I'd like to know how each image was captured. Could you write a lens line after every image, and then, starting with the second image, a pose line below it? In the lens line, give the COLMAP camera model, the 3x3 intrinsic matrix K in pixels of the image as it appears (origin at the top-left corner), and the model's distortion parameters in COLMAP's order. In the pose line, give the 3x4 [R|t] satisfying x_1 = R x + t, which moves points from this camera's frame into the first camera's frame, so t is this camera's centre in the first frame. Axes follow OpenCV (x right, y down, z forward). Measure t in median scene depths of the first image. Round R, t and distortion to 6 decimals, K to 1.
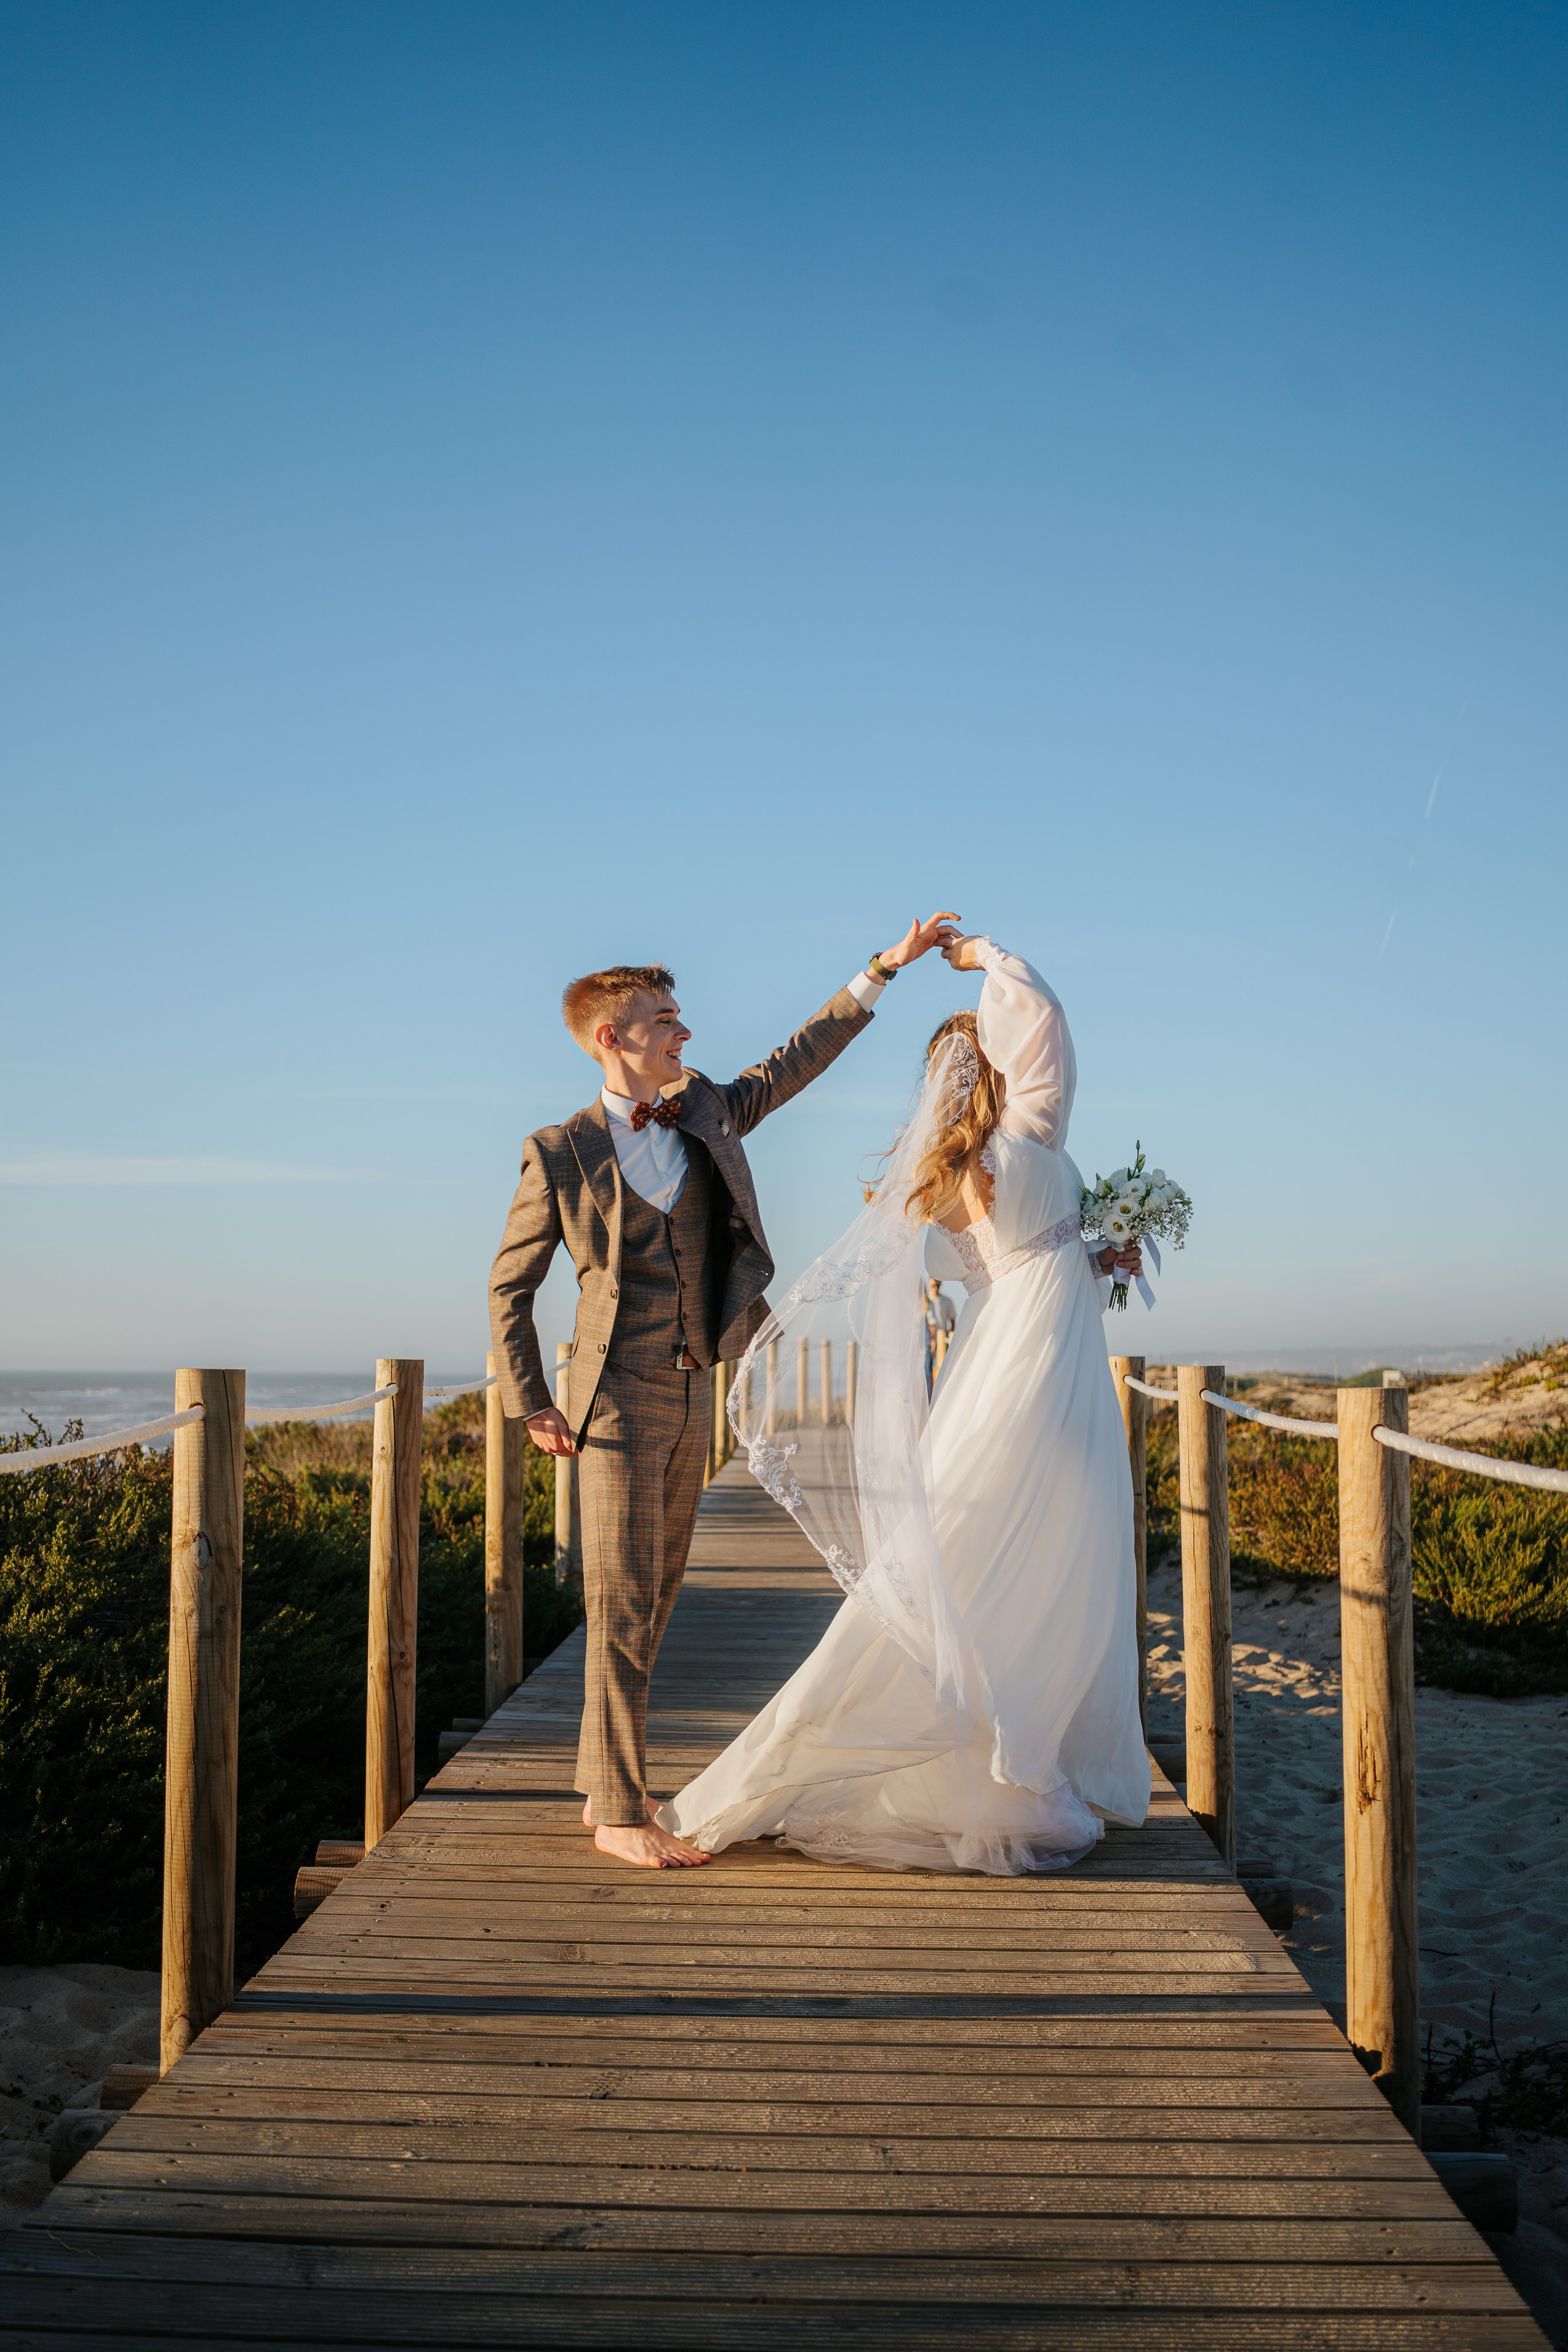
lens RADIAL K [[2579.8, 0, 678.3], [0, 2579.8, 1180.8], [0, 0, 1]] dist [-0.045218, 0.010712]
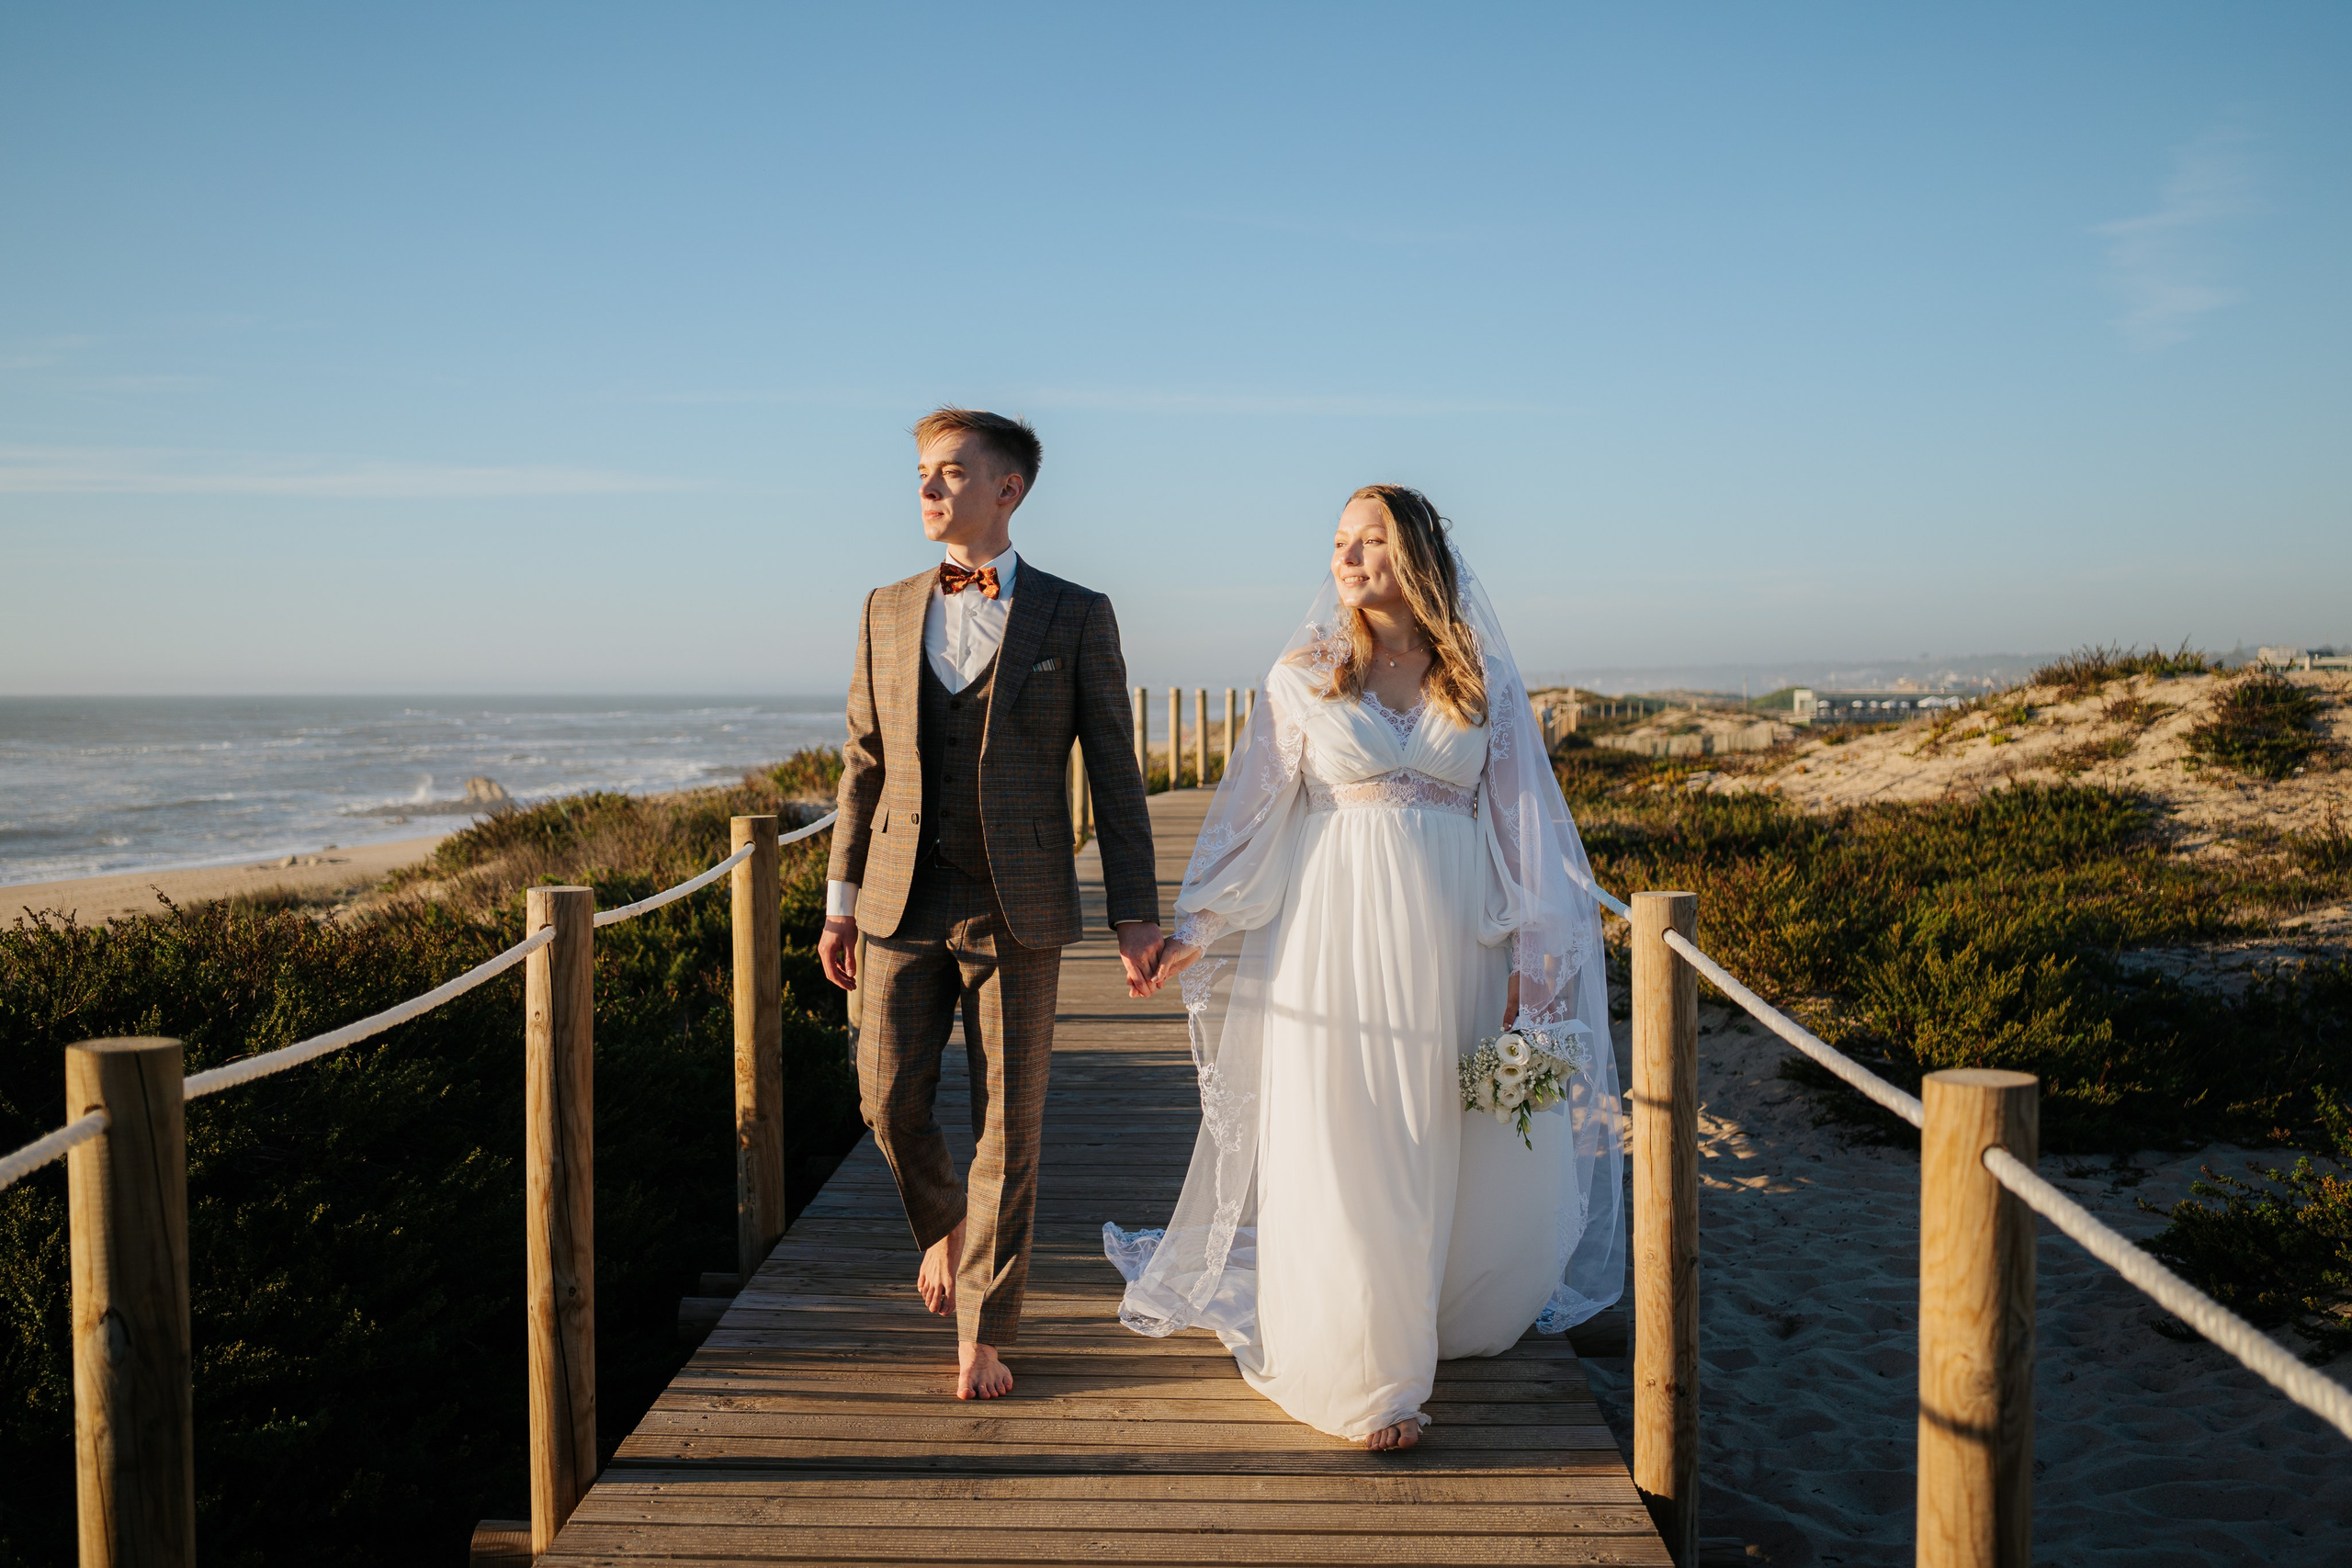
lens RADIAL K [[2579.6, 0, 1144.5], [0, 2579.6, 790.7], [0, 0, 1]] dist [-0.045218, 0.010712]
pose [[0.999595, -0.009477, 0.026820, 0.021412], [0.006064, 0.992190, 0.124586, -0.027266], [-0.027791, -0.124373, 0.991846, 0.163494]]
